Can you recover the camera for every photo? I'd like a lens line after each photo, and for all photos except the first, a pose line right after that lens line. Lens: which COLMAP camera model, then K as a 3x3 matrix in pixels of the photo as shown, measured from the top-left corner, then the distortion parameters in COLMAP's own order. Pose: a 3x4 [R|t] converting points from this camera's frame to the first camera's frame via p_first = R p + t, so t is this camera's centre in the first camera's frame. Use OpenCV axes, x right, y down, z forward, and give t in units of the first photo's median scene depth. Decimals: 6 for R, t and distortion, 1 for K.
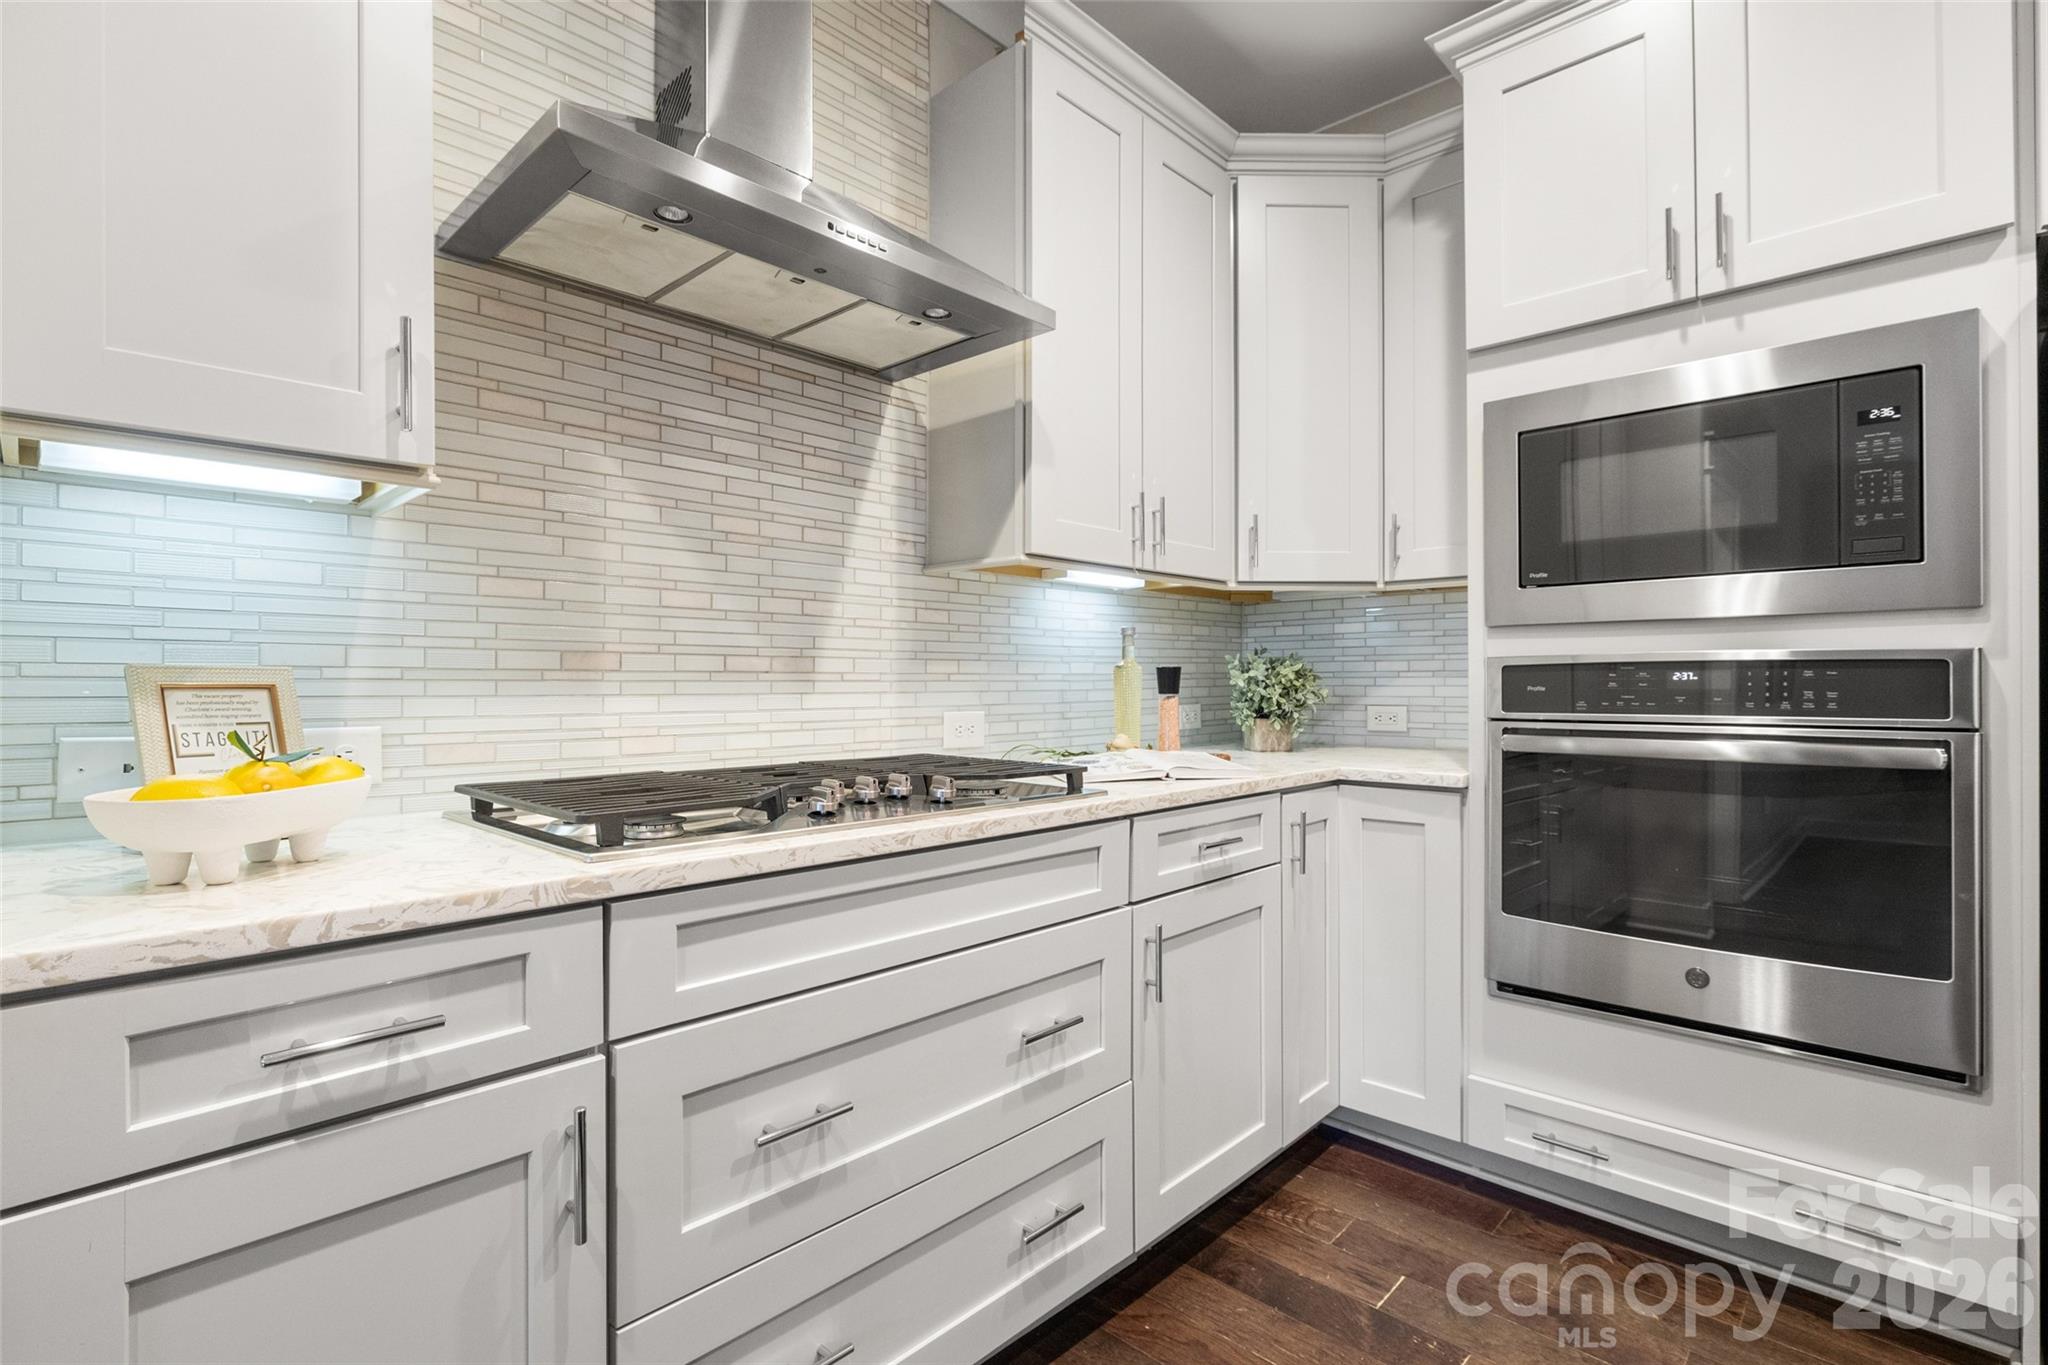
lens RADIAL K [[973.8, 0, 1015.4], [0, 973.8, 679.0], [0, 0, 1]] dist [-0.002262, 0.000250]
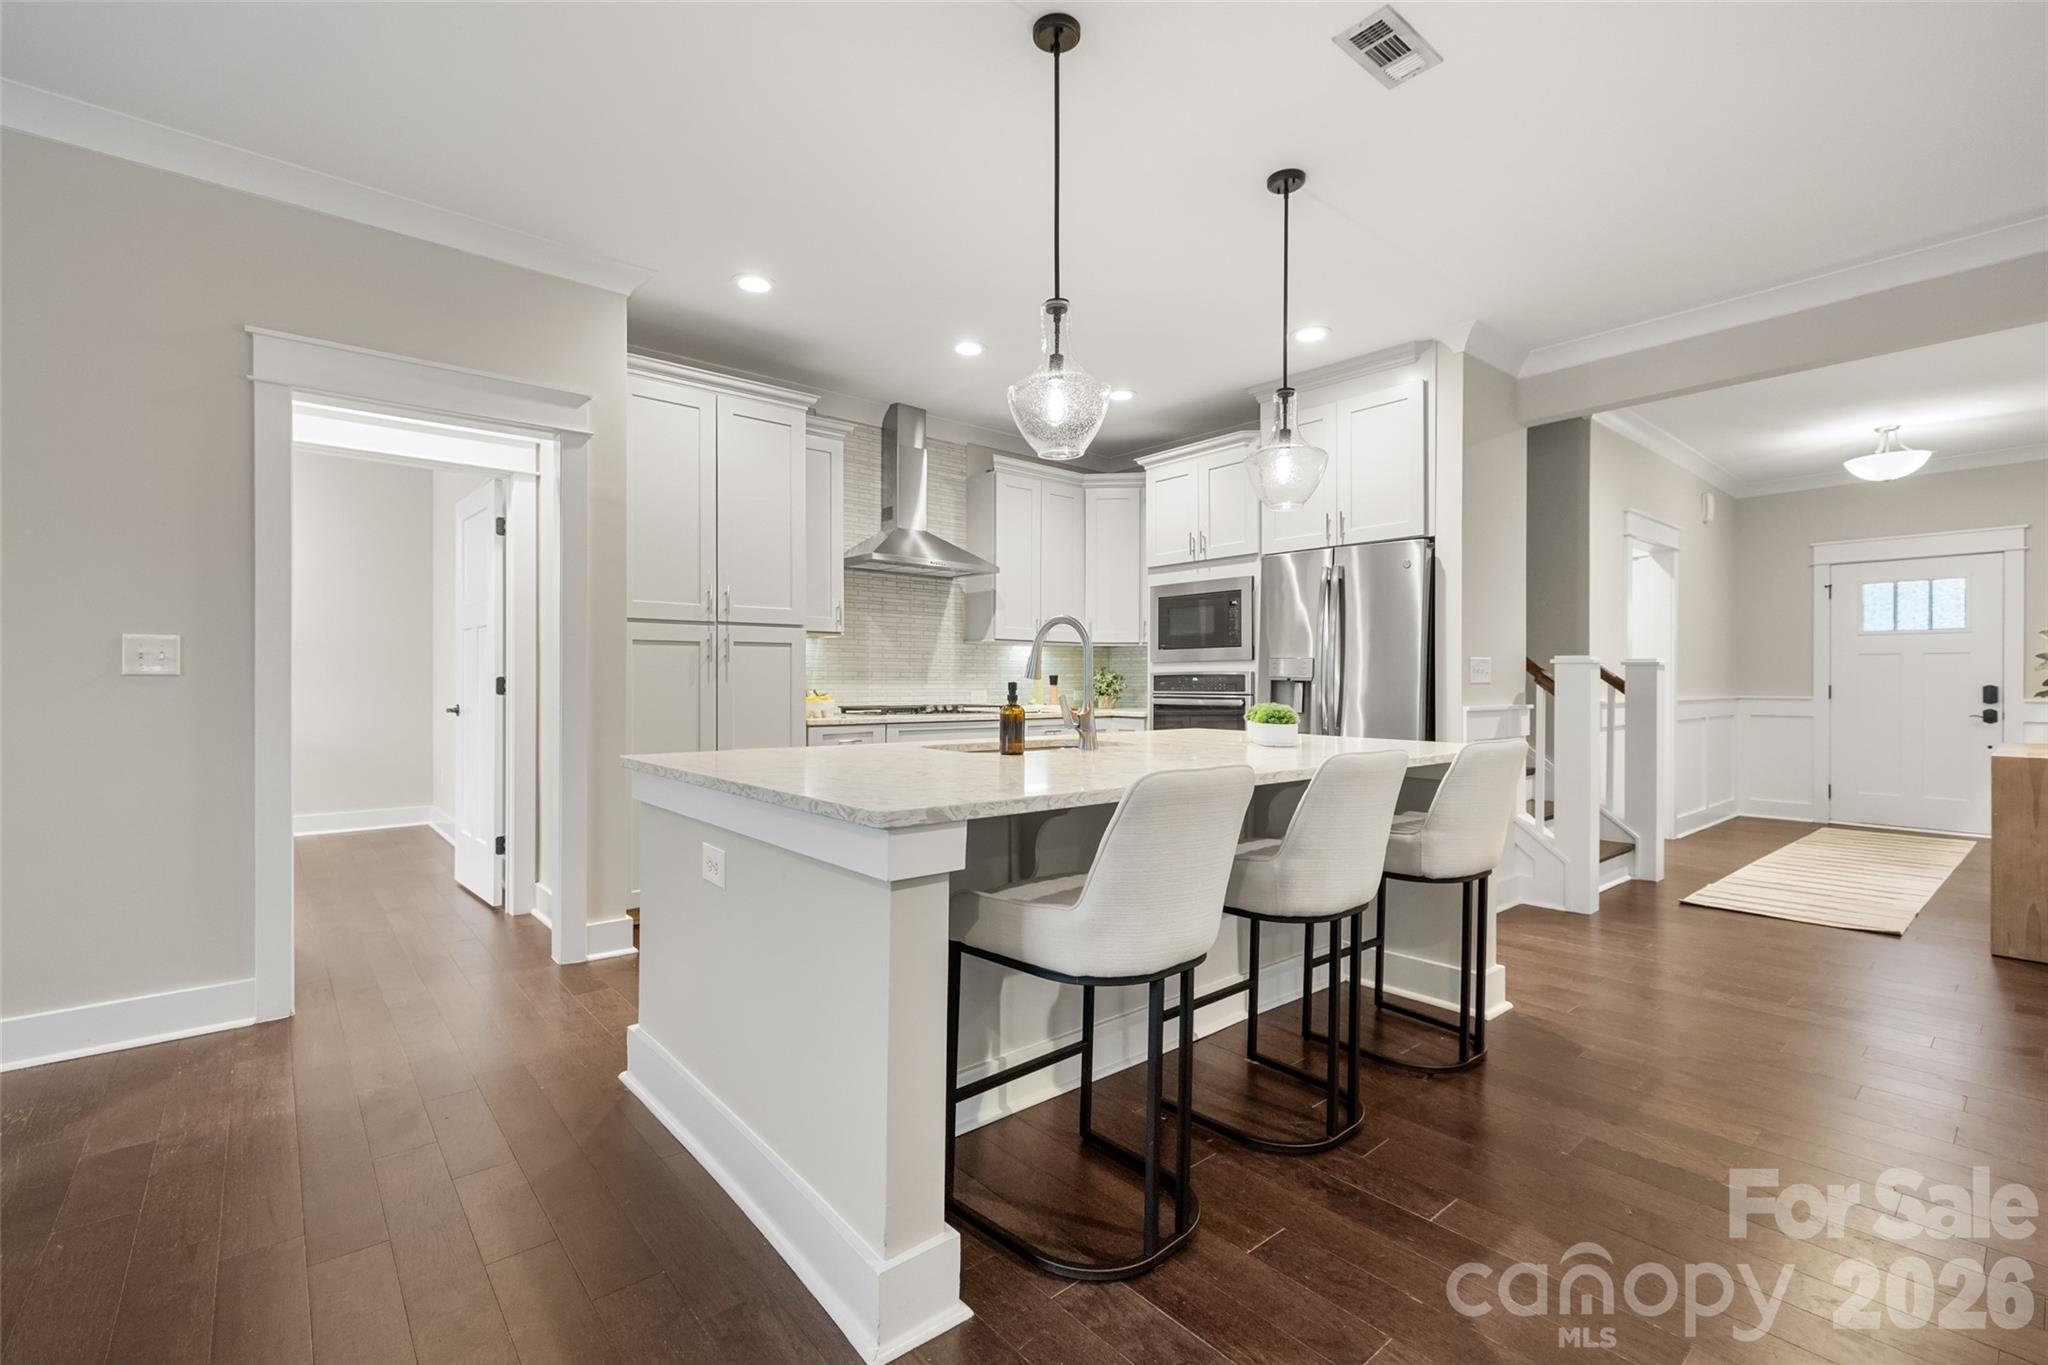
lens RADIAL K [[863.8, 0, 1015.6], [0, 863.8, 686.3], [0, 0, 1]] dist [0.004076, 0.000600]
pose [[0.994754, 0.003886, -0.102226, 0.355690], [-0.002962, 0.999953, 0.009188, -0.003618], [0.102257, -0.008837, 0.994719, -1.708333]]
